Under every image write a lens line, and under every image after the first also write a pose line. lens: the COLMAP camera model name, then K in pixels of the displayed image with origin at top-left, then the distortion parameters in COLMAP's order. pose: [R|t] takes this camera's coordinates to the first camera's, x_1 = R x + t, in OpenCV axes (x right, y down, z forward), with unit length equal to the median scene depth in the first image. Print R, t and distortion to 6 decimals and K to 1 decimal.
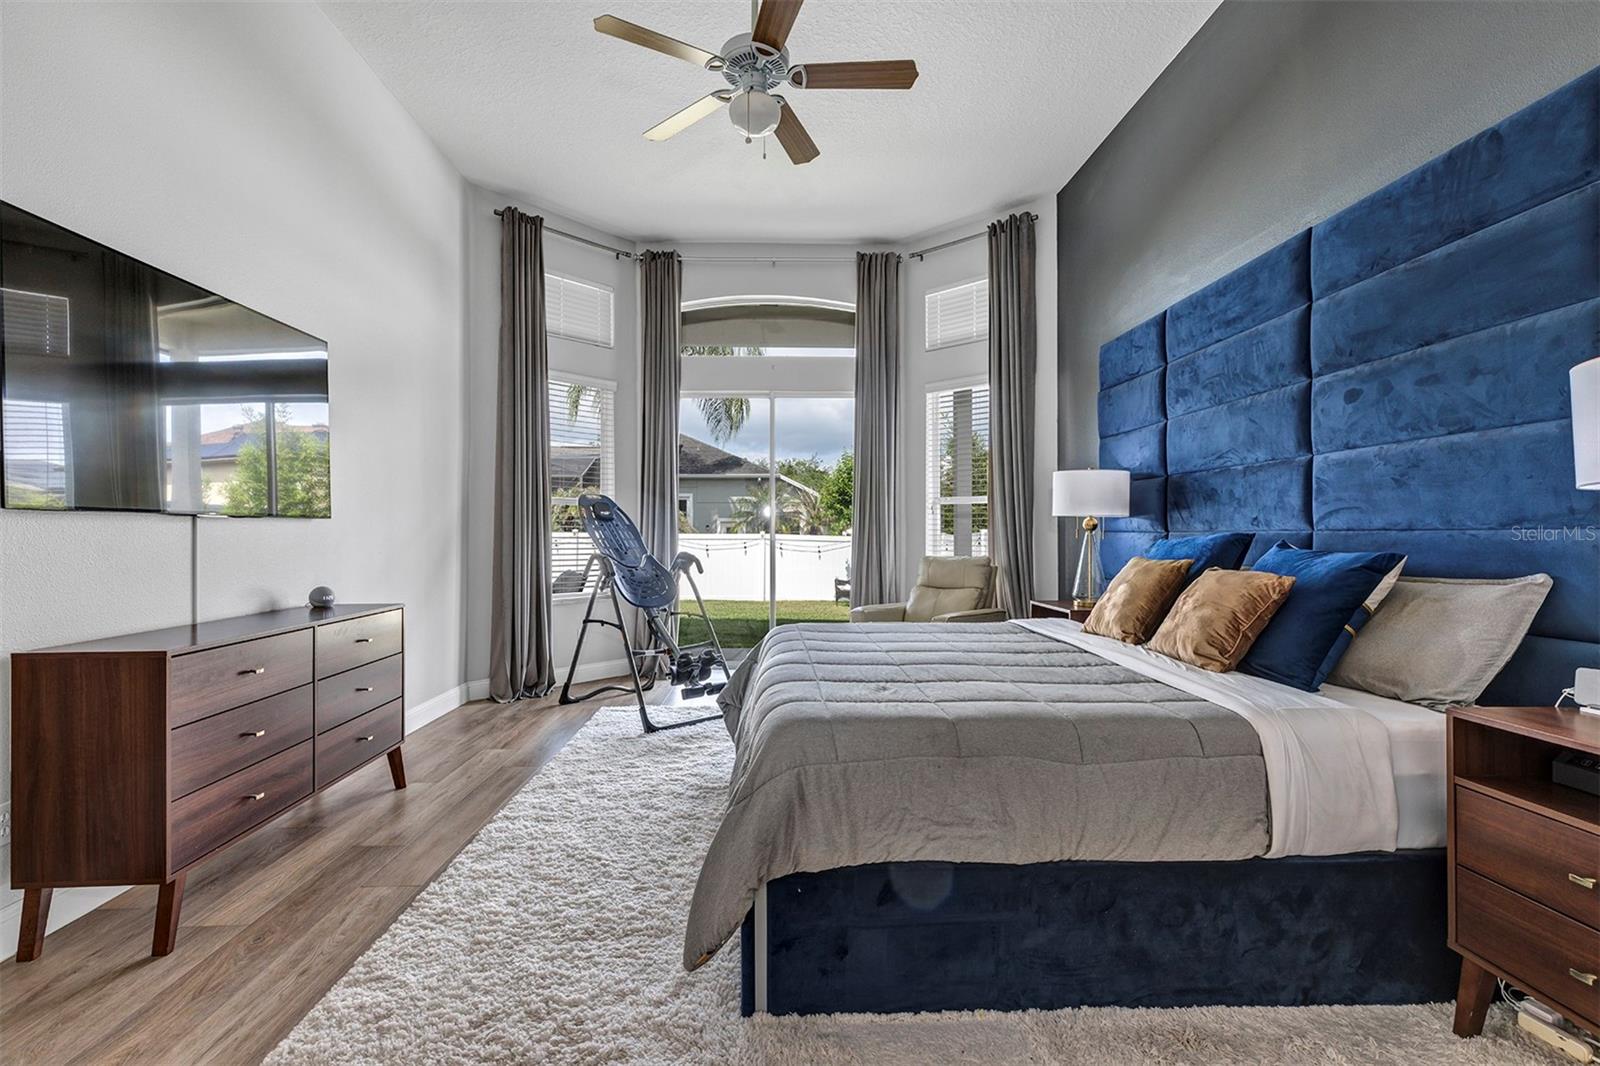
lens RADIAL K [[732.2, 0, 792.5], [0, 732.2, 534.8], [0, 0, 1]] dist [0.006832, -0.000102]
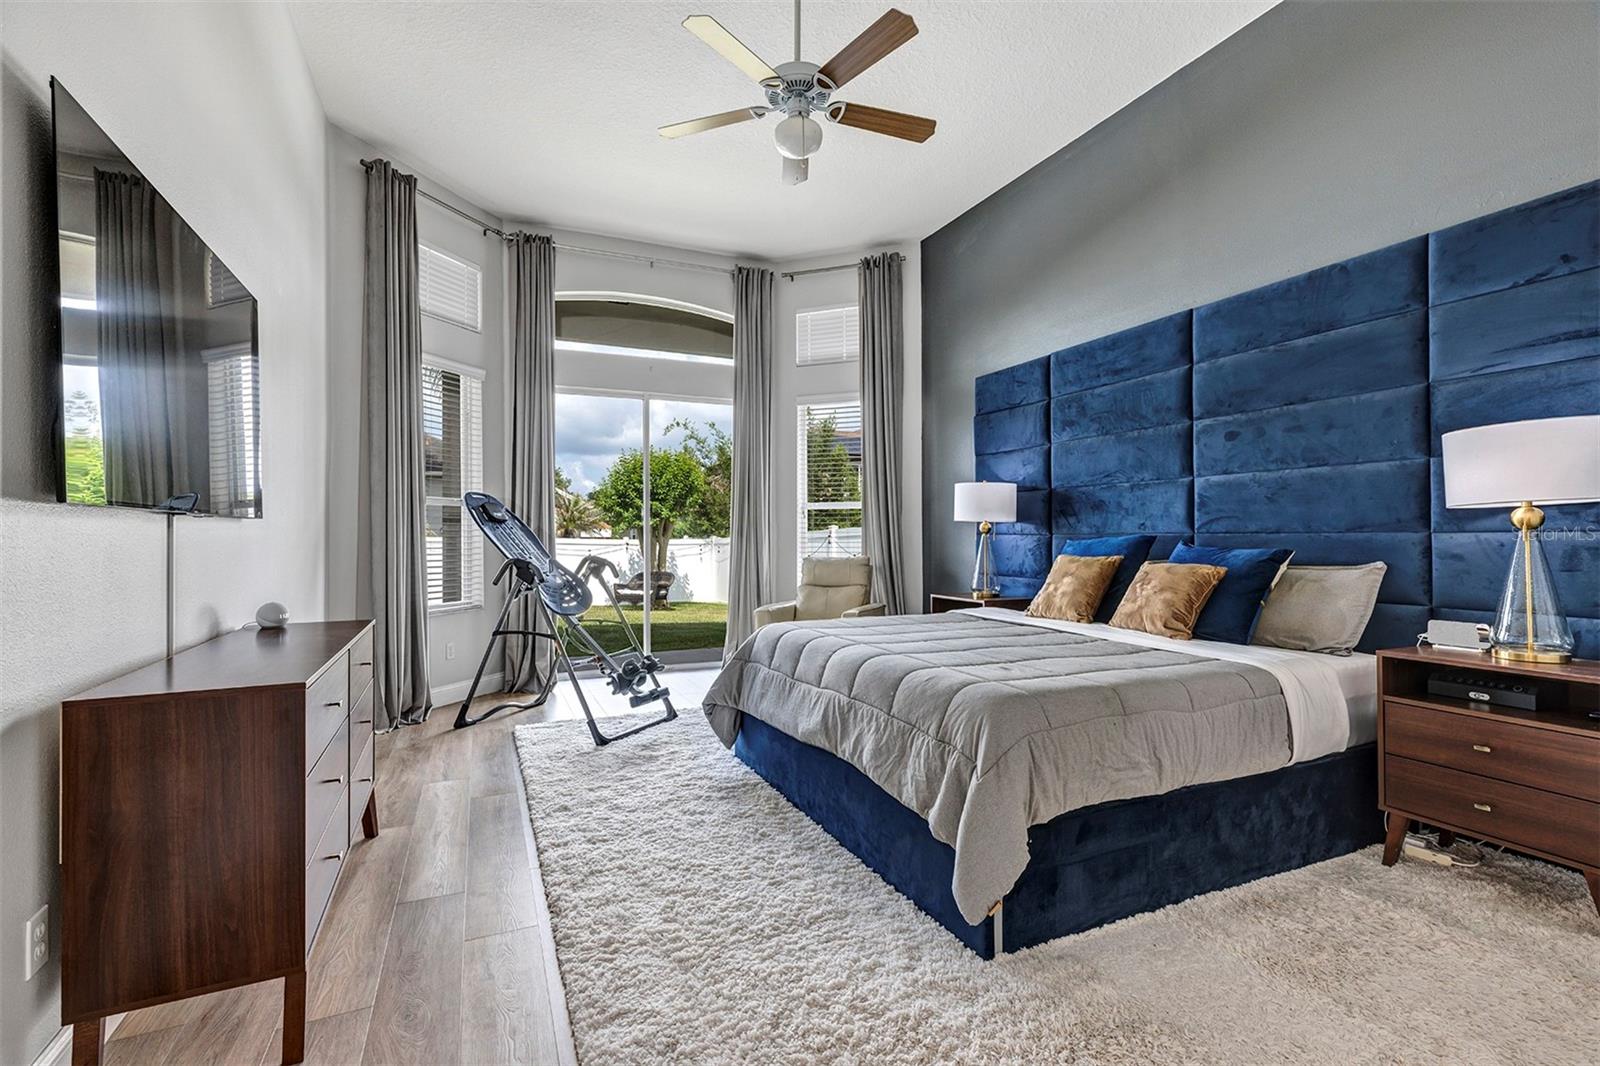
lens RADIAL K [[725.3, 0, 795.8], [0, 725.3, 535.5], [0, 0, 1]] dist [0.006339, -0.000002]
pose [[0.926005, -0.001609, 0.377508, -0.502364], [0.002684, 0.999994, -0.002321, -0.000709], [-0.377502, 0.003162, 0.926003, 0.042818]]
